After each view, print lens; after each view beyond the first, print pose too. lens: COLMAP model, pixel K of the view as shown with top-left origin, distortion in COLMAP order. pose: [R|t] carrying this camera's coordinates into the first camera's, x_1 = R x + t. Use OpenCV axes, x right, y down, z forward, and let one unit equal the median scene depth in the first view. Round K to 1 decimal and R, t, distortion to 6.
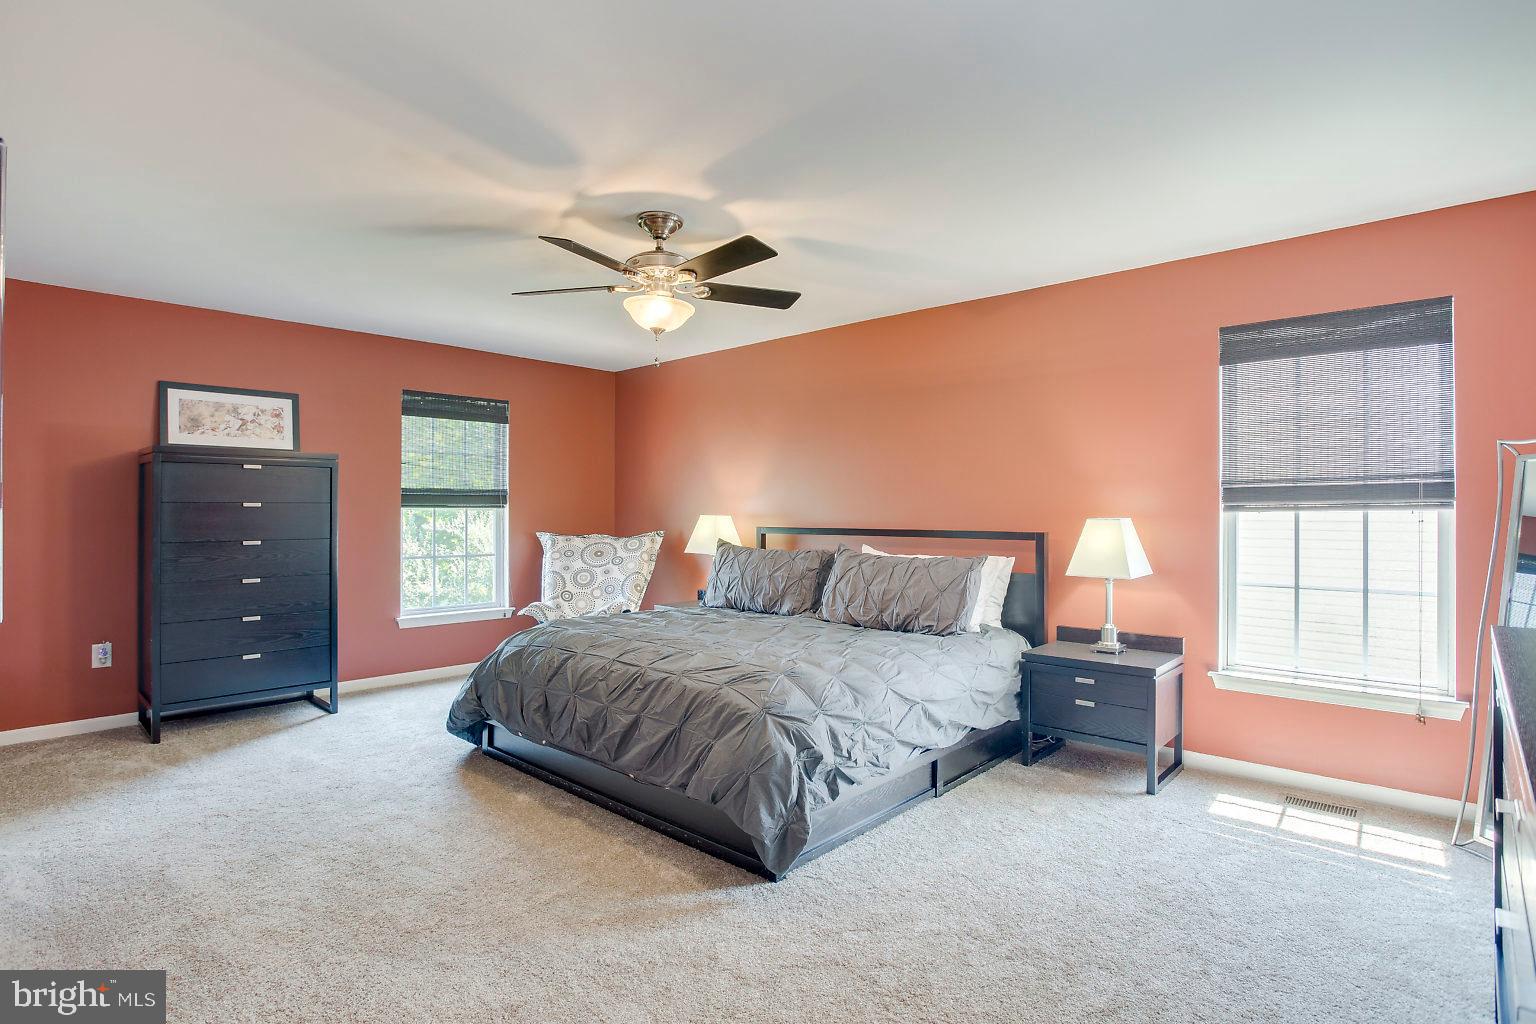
lens RADIAL K [[780.5, 0, 755.6], [0, 780.5, 507.4], [0, 0, 1]] dist [-0.051407, -0.000042]
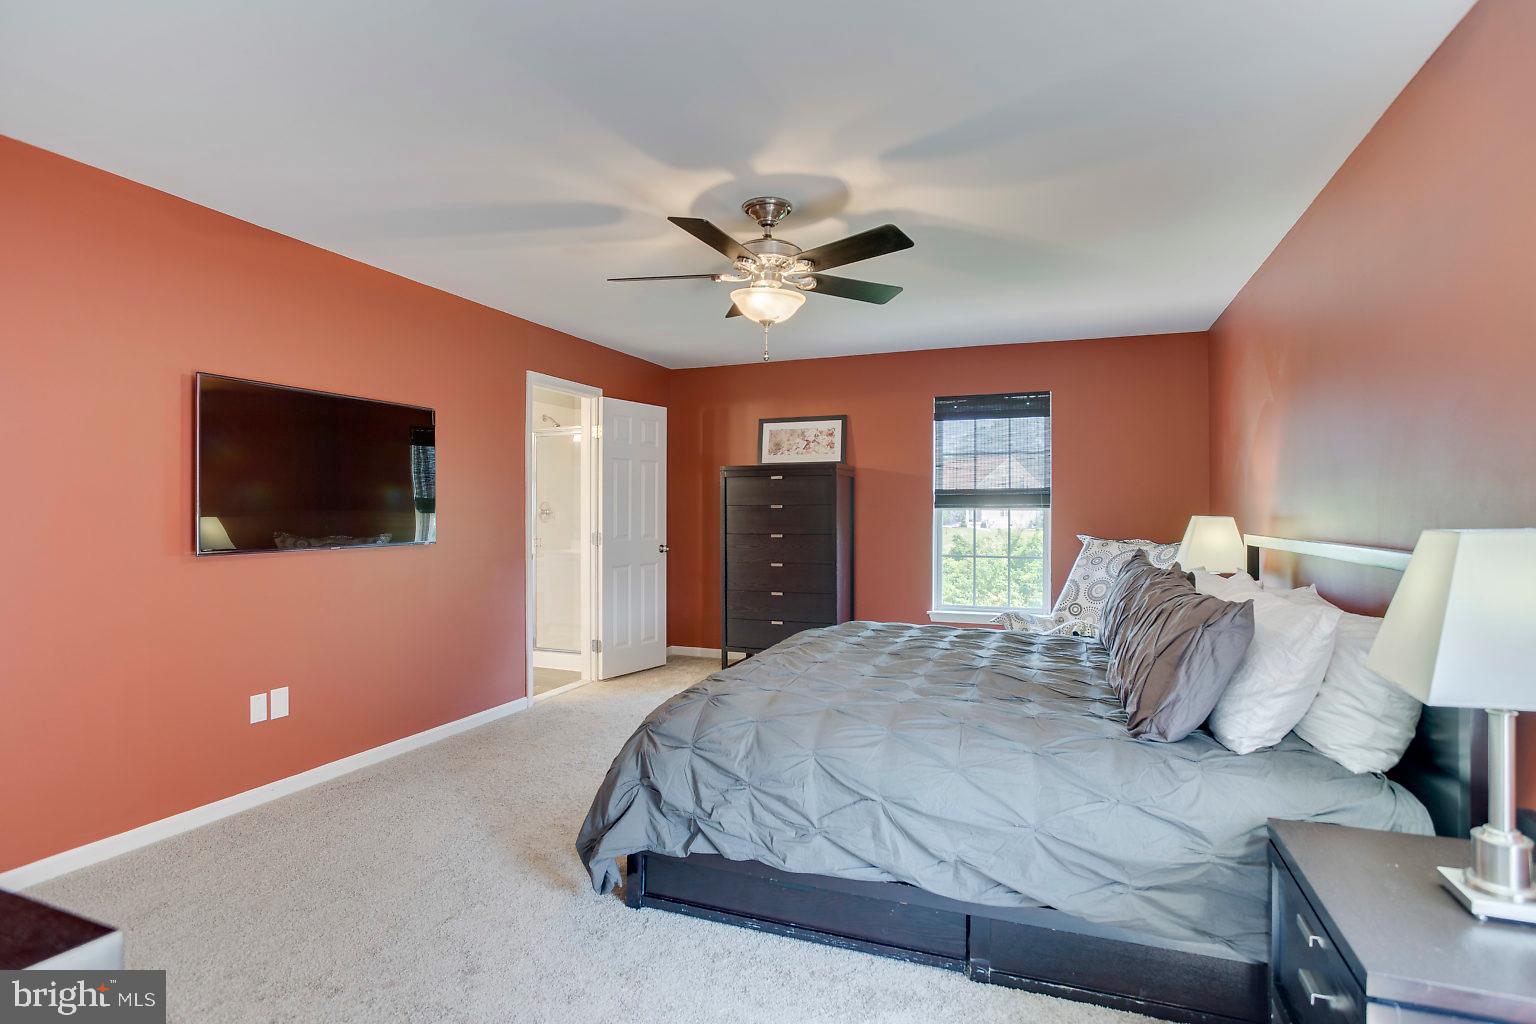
lens RADIAL K [[780.5, 0, 753.5], [0, 780.5, 512.7], [0, 0, 1]] dist [-0.051407, -0.000042]
pose [[0.359708, 0.001182, -0.933064, 0.511270], [0.007055, 0.999967, 0.003987, 0.000770], [0.933038, -0.008017, 0.359687, 0.428561]]
